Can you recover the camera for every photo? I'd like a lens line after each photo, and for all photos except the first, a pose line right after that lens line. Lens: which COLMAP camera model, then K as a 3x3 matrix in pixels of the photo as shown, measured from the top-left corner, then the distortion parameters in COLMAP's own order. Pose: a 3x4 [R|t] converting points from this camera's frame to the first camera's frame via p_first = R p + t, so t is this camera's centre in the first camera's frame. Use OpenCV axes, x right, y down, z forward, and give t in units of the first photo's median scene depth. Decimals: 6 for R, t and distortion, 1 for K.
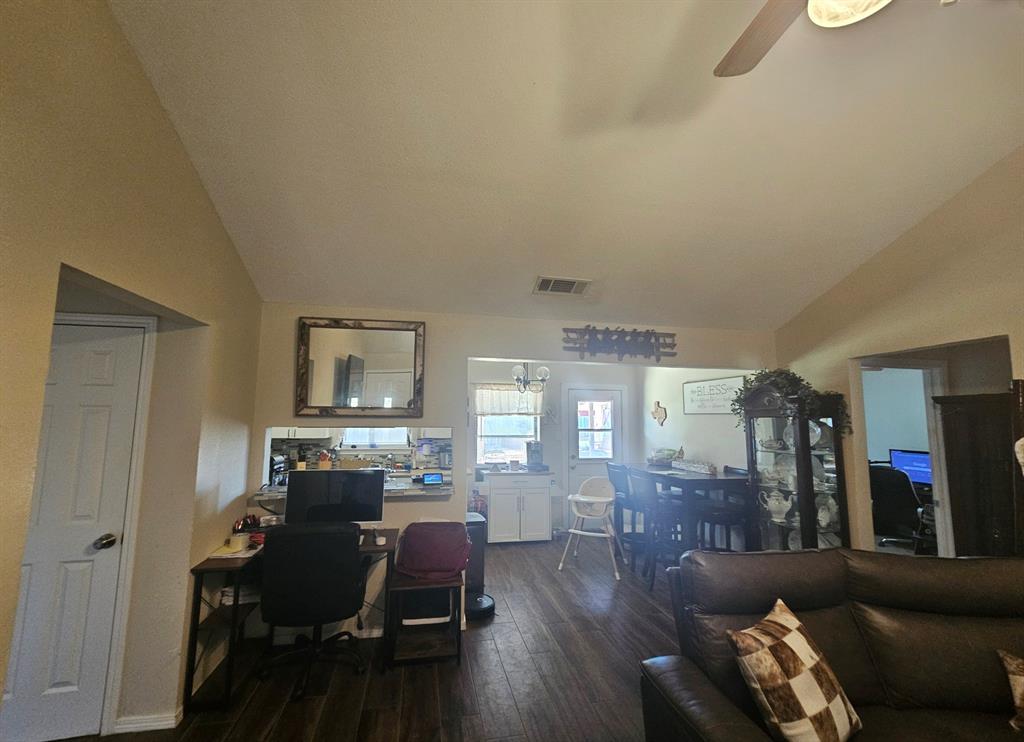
lens RADIAL K [[422.2, 0, 506.1], [0, 422.2, 371.7], [0, 0, 1]] dist [0.000774, 0.000314]
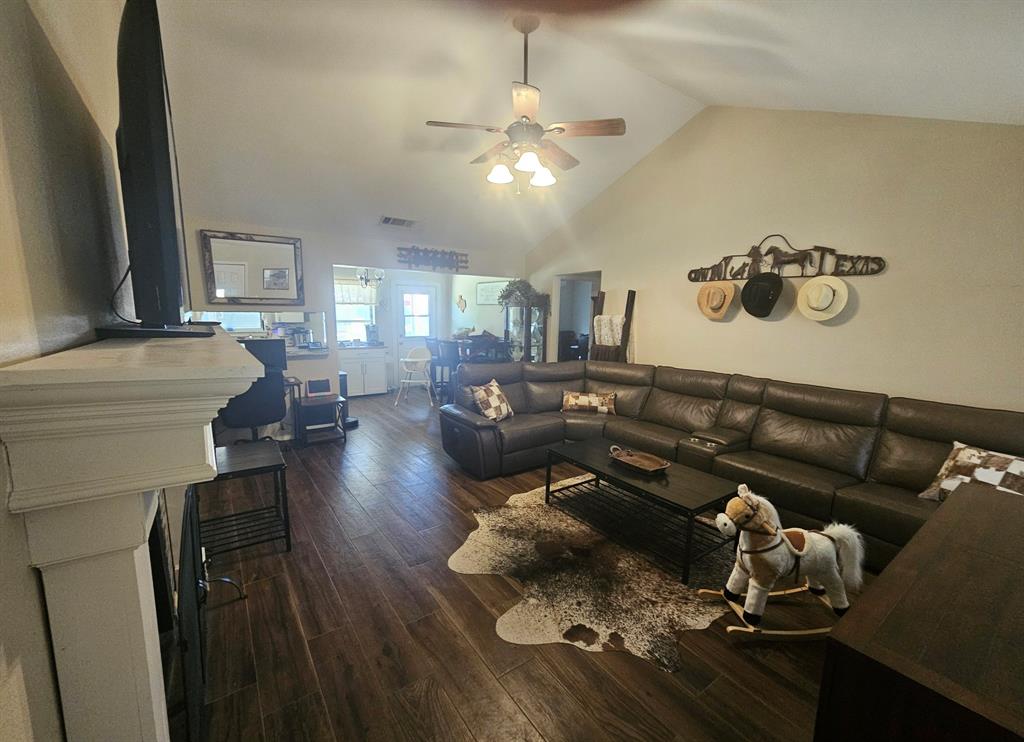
lens RADIAL K [[422.2, 0, 506.1], [0, 422.2, 371.7], [0, 0, 1]] dist [0.000774, 0.000314]
pose [[0.913084, -0.056354, 0.403858, -0.147593], [-0.049025, 0.968049, 0.245922, -0.061464], [-0.404813, -0.244346, 0.881148, -0.610989]]
